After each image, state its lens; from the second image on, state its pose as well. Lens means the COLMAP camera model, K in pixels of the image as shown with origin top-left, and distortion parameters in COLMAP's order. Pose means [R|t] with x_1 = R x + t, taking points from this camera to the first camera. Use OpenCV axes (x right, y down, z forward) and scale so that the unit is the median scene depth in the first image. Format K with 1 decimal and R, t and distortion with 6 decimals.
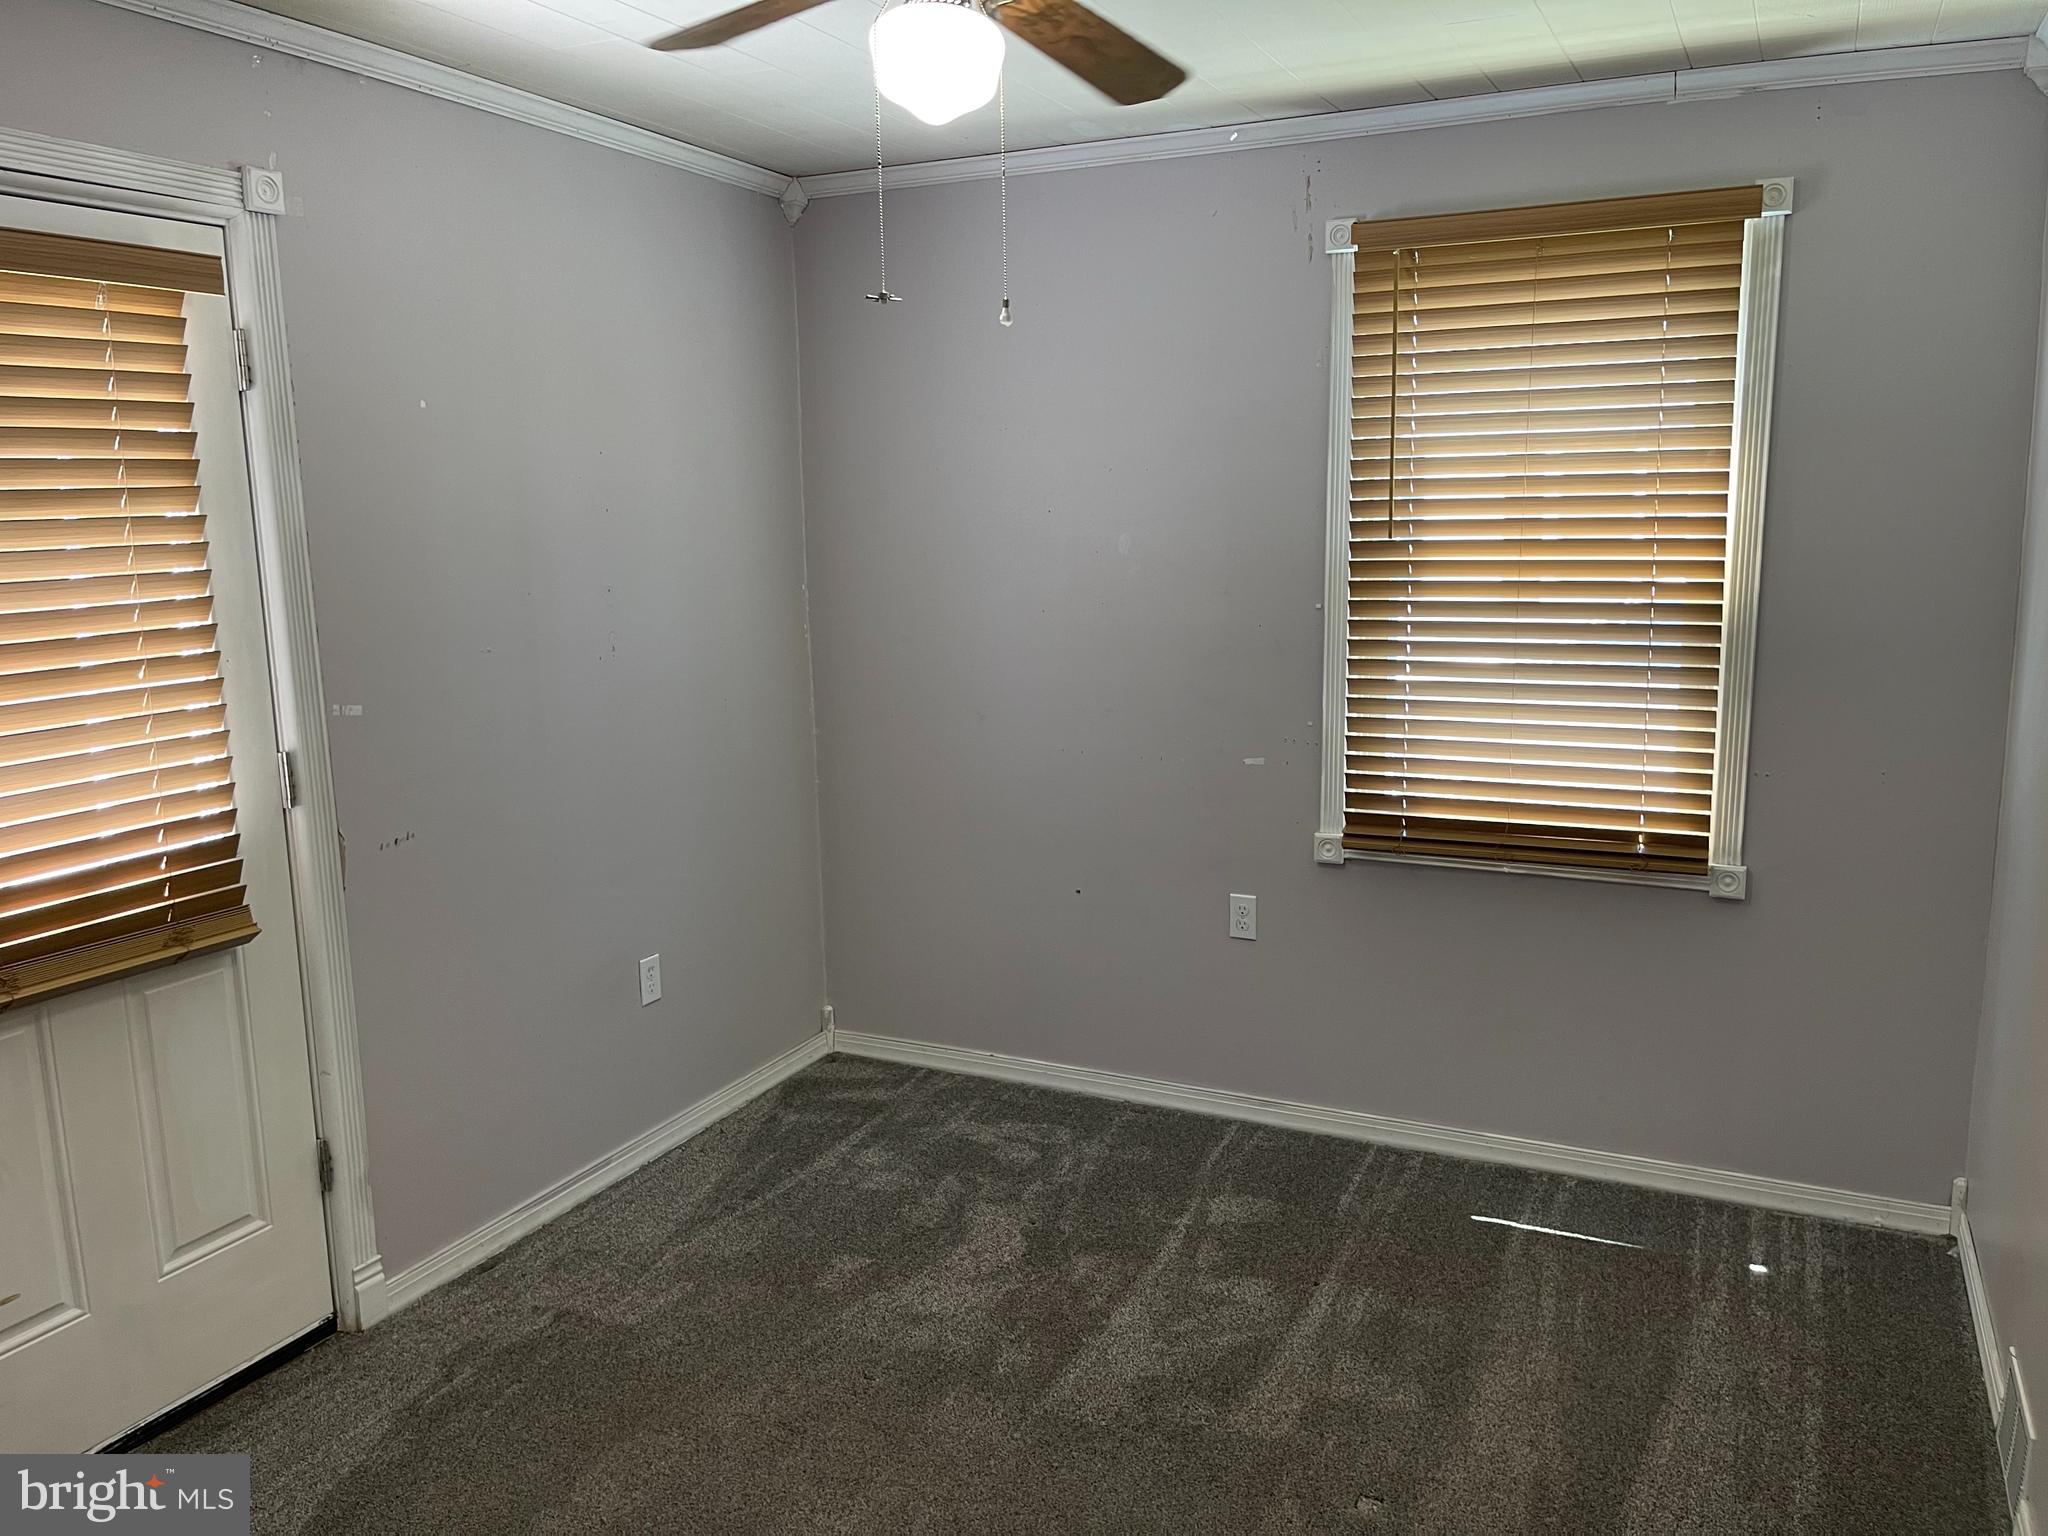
lens RADIAL K [[1553.3, 0, 1035.9], [0, 1553.3, 775.9], [0, 0, 1]] dist [0.031521, -0.047723]
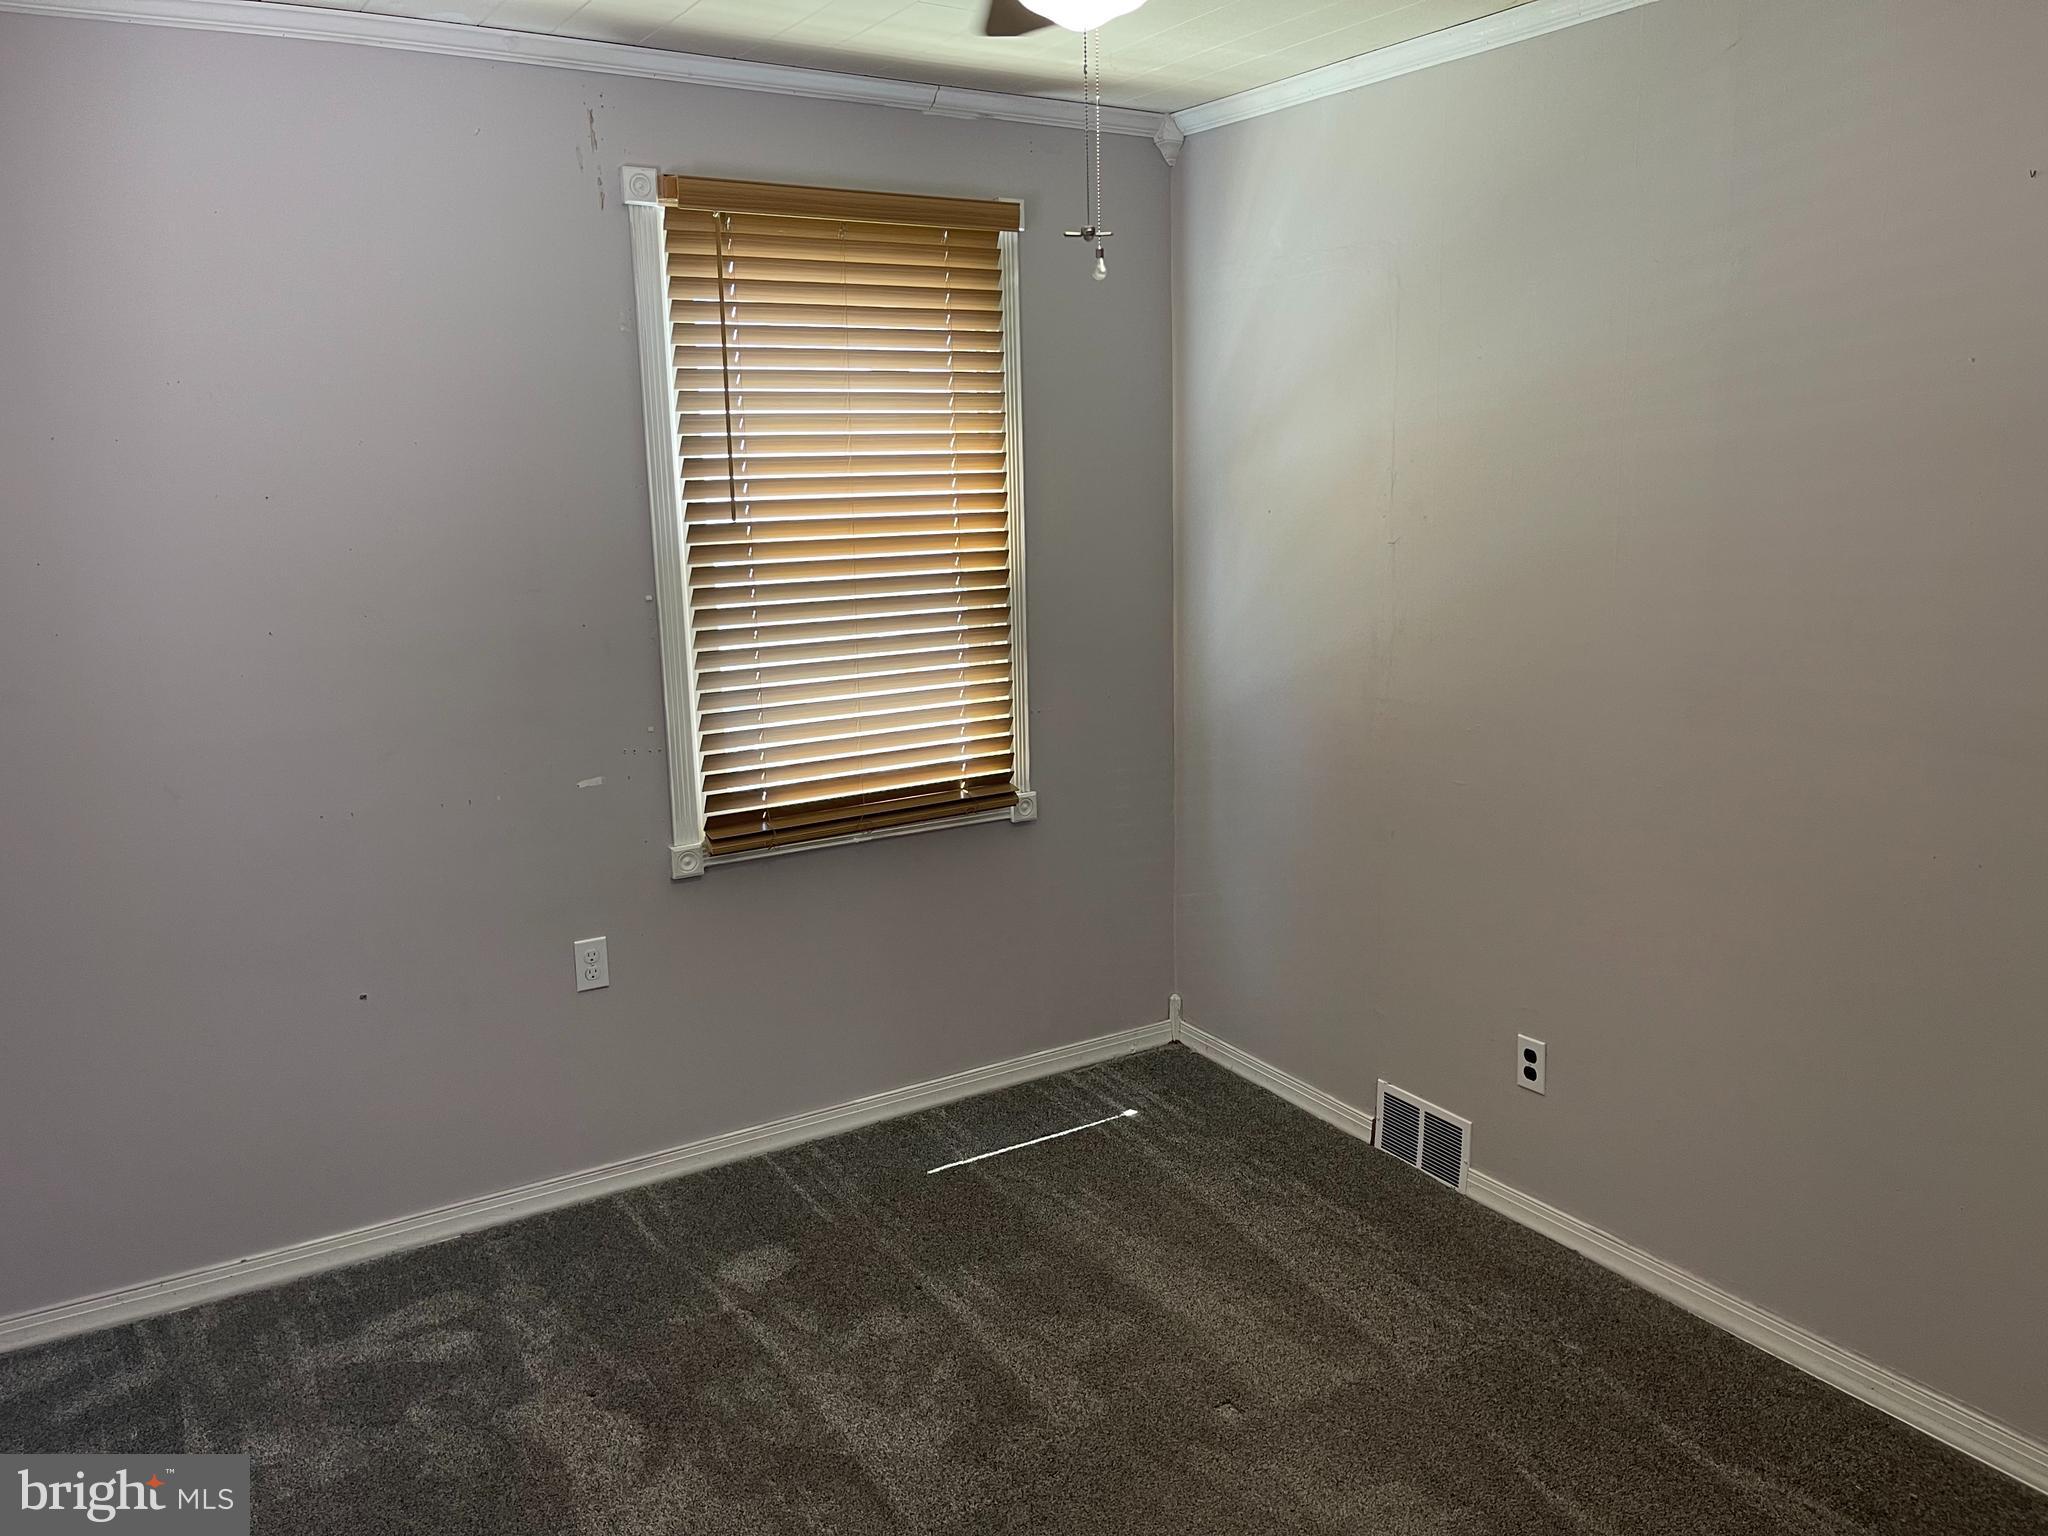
lens RADIAL K [[1553.3, 0, 1023.2], [0, 1553.3, 764.6], [0, 0, 1]] dist [0.031521, -0.047723]
pose [[0.530233, -0.162313, 0.832170, -0.491675], [0.157936, 0.983234, 0.091145, -0.065867], [-0.833012, 0.083101, 0.546978, 0.353295]]
